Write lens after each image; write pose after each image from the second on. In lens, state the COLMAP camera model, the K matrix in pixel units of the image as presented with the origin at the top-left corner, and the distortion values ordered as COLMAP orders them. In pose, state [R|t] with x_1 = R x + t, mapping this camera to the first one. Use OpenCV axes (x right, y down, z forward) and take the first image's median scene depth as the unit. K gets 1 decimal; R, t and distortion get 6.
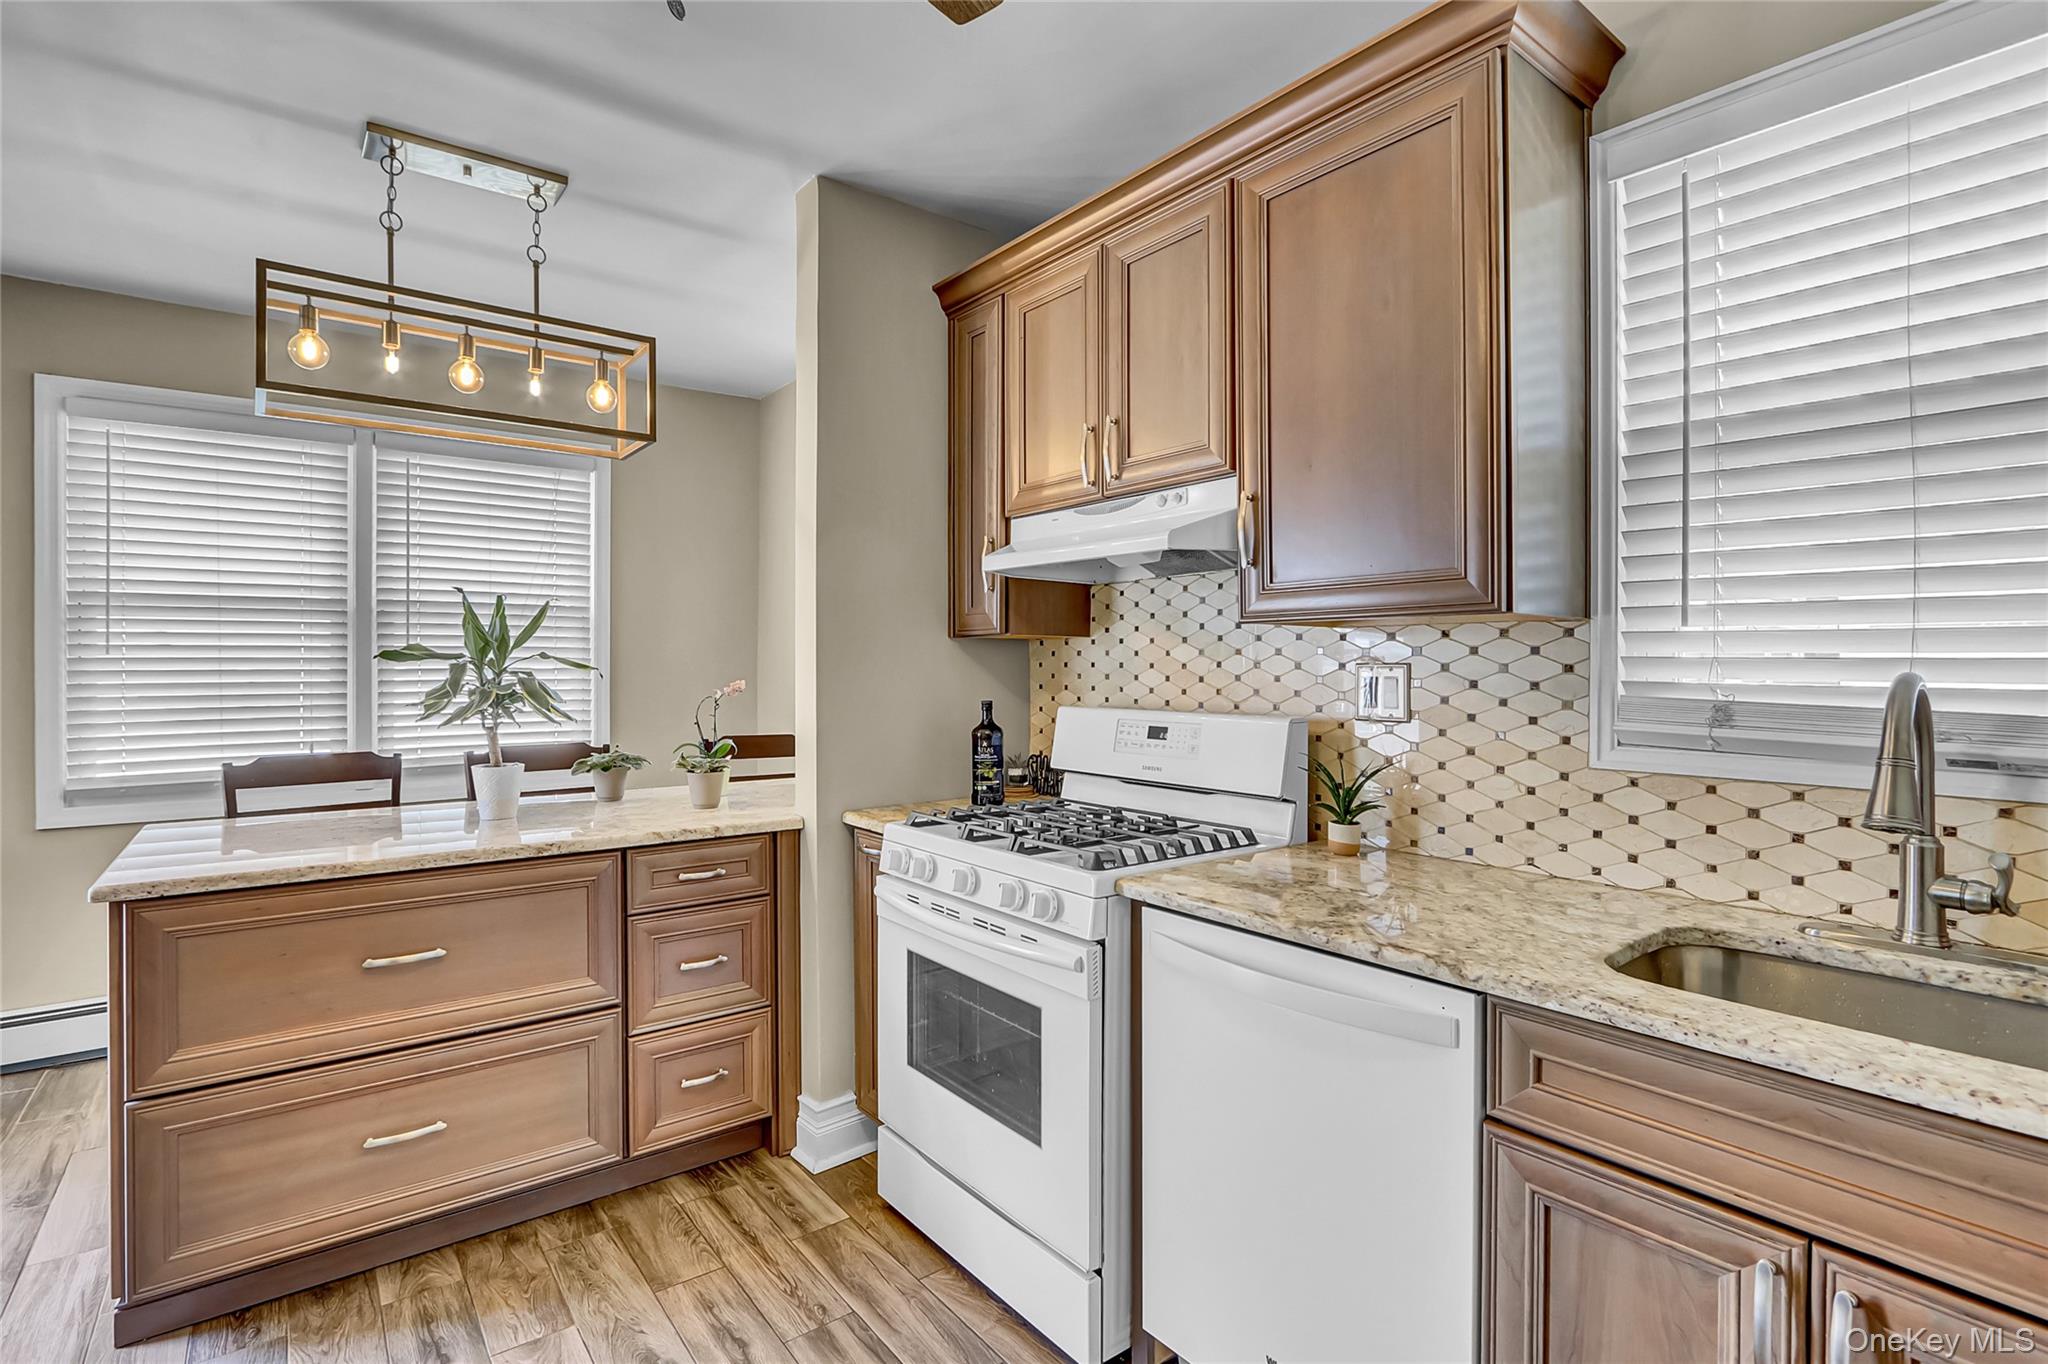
lens RADIAL K [[967.8, 0, 992.6], [0, 967.8, 672.9], [0, 0, 1]] dist [0.002704, 0.000395]
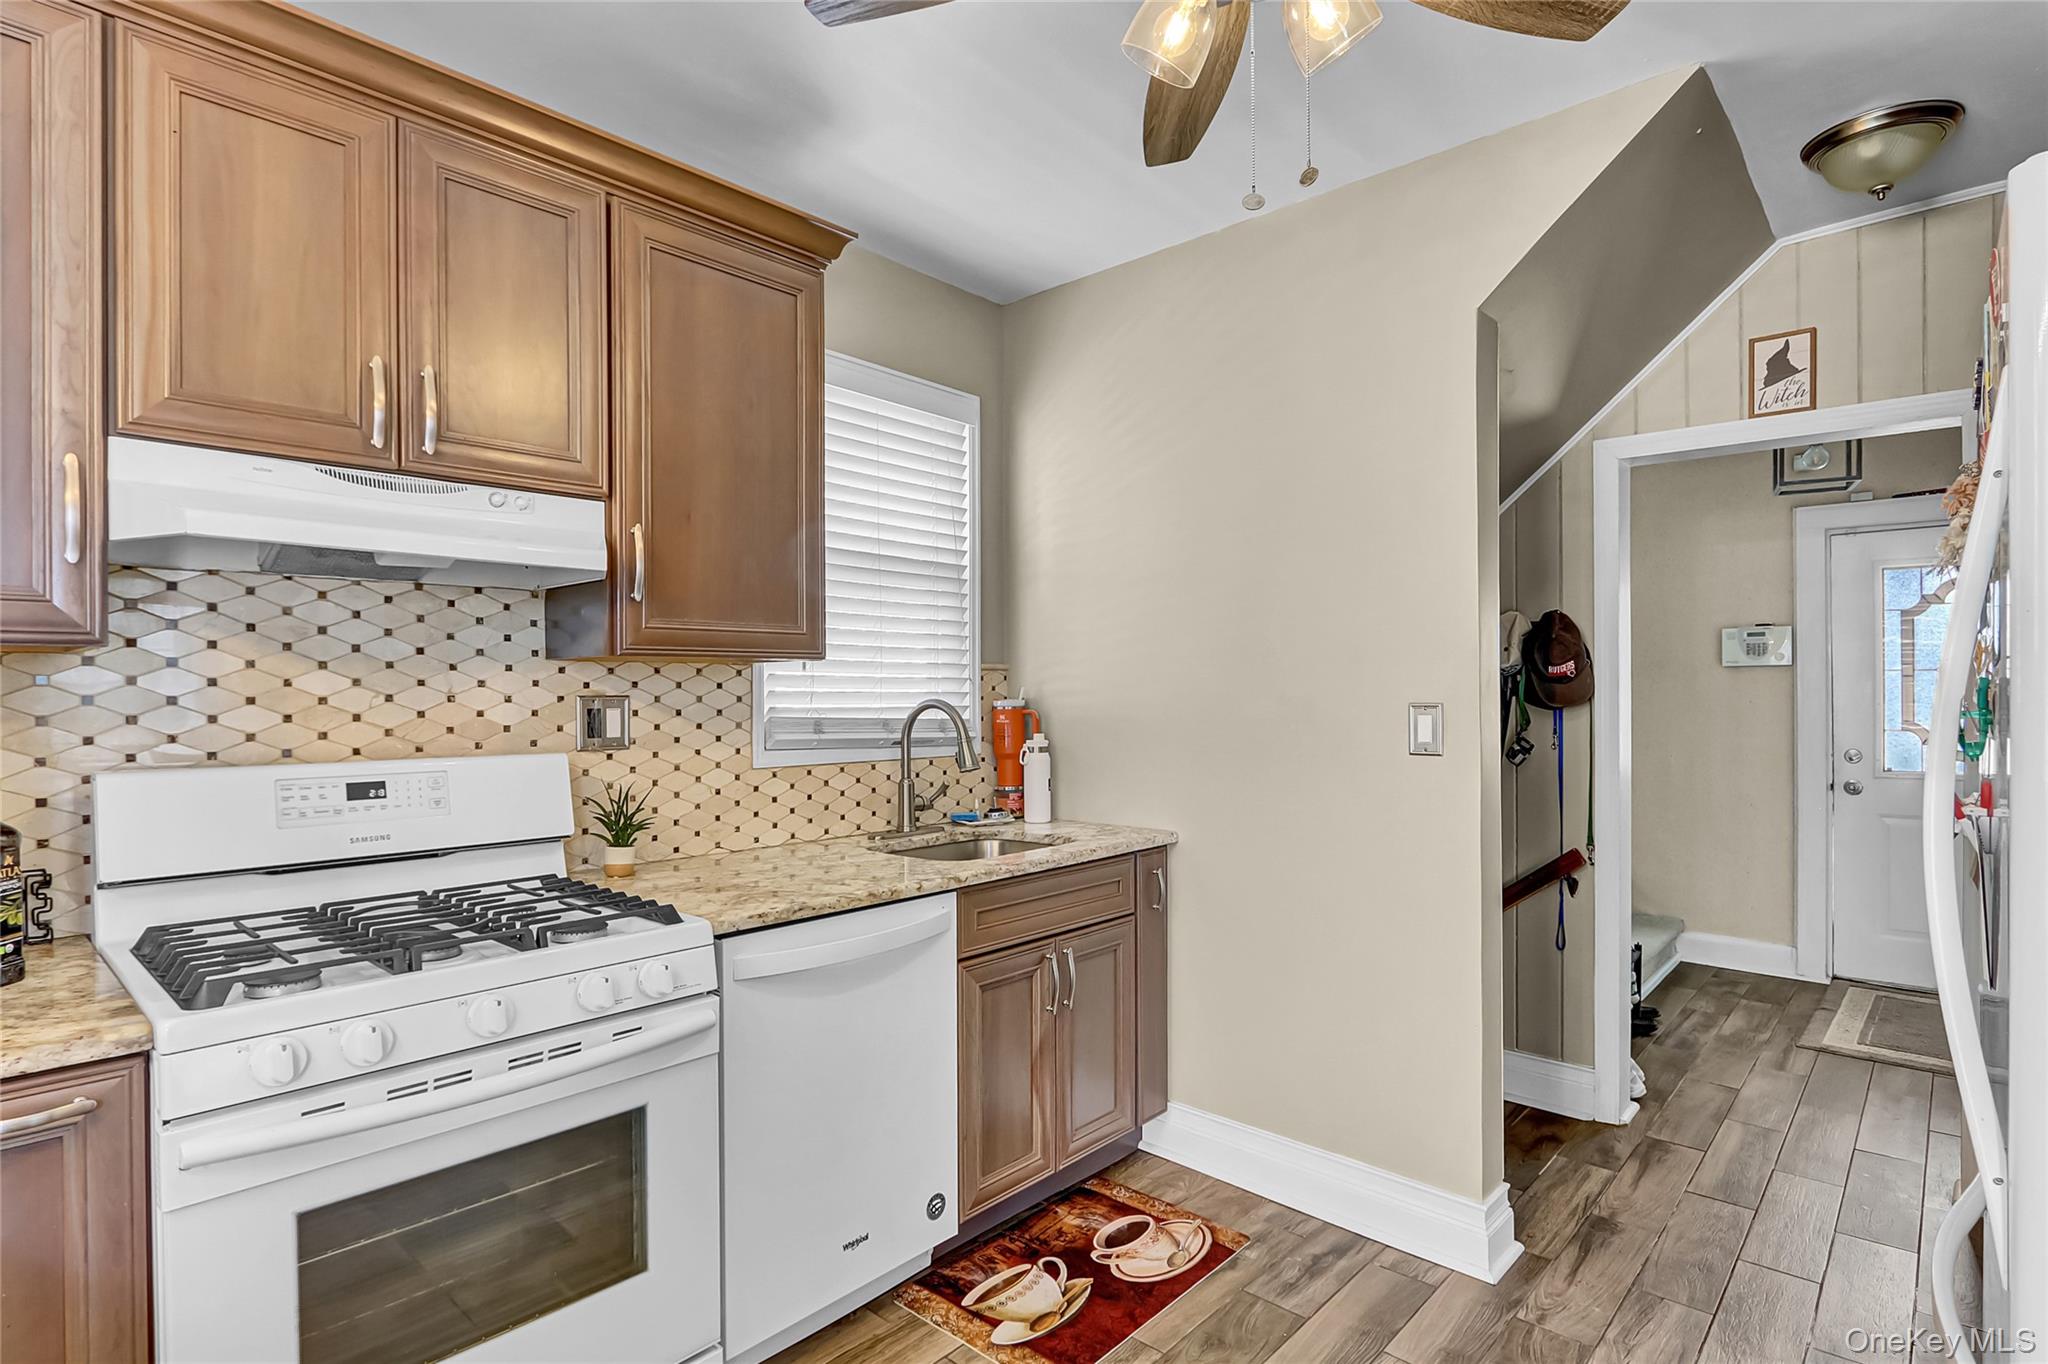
lens RADIAL K [[1010.2, 0, 1020.8], [0, 1010.2, 689.7], [0, 0, 1]] dist [0.000827, 0.000185]
pose [[-0.166759, 0.004030, 0.985989, -0.835693], [0.012514, 0.999920, -0.001970, -0.009352], [-0.985918, 0.012010, -0.166796, 0.782344]]
